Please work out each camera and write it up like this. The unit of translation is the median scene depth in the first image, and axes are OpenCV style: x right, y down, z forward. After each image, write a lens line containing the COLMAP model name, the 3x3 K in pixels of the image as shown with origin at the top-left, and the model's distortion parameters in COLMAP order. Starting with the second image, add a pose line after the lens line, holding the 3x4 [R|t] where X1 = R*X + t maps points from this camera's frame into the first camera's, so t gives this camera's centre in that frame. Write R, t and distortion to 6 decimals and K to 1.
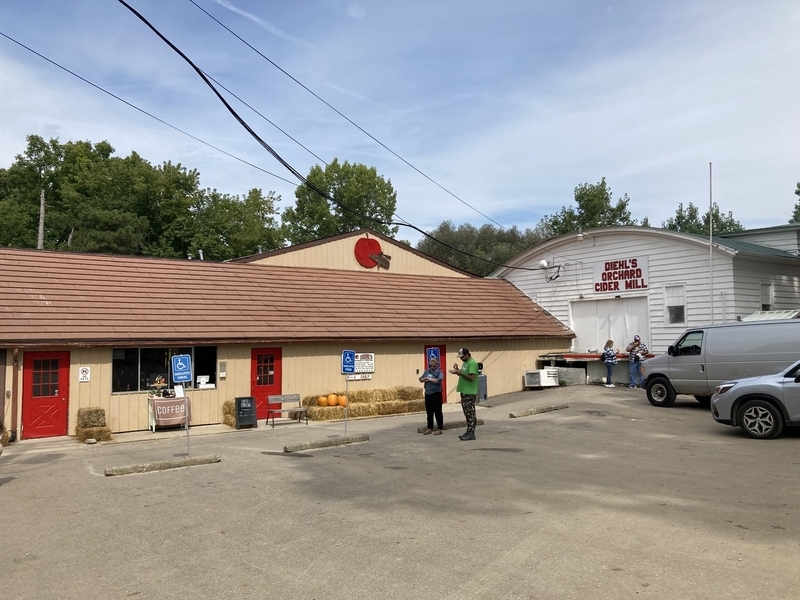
lens RADIAL K [[652.0, 0, 400.0], [0, 652.0, 300.0], [0, 0, 1]] dist [0.059934, -0.048654]
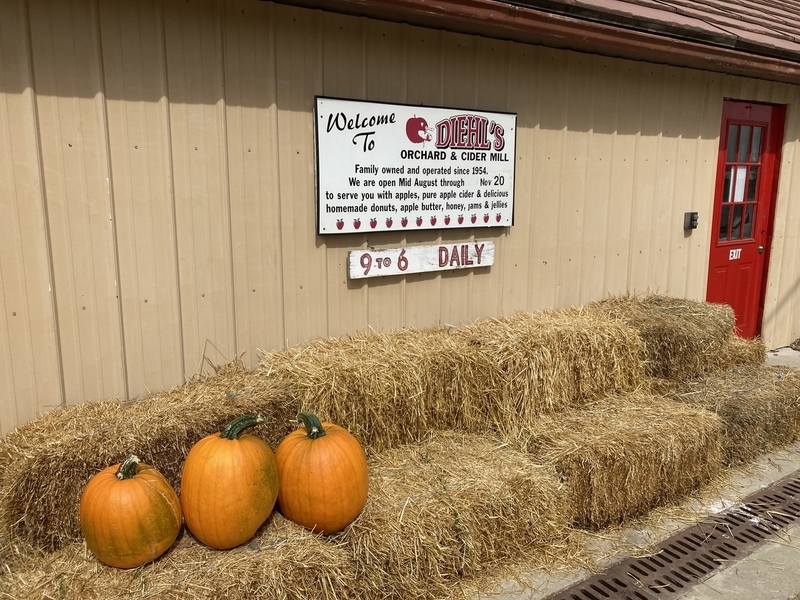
lens RADIAL K [[652.0, 0, 400.0], [0, 652.0, 300.0], [0, 0, 1]] dist [0.059934, -0.048654]
pose [[0.999886, 0.015113, -0.000630, -0.057541], [-0.014476, 0.968201, 0.249755, 0.072566], [0.004384, -0.249717, 0.968309, 0.696632]]
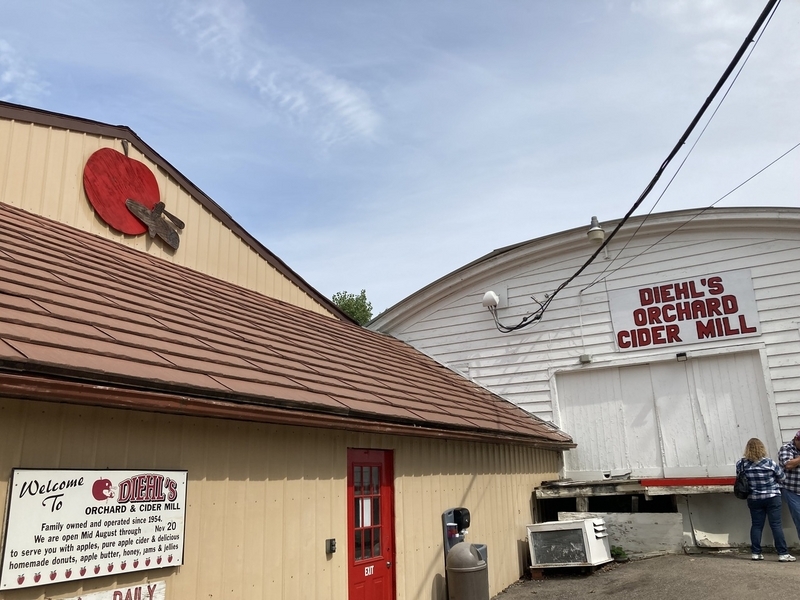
lens RADIAL K [[652.0, 0, 400.0], [0, 652.0, 300.0], [0, 0, 1]] dist [0.059934, -0.048654]
pose [[0.896349, 0.101889, 0.431482, -0.063712], [-0.002557, 0.974406, -0.224782, 0.063416], [-0.443341, 0.200380, 0.873669, 0.649720]]
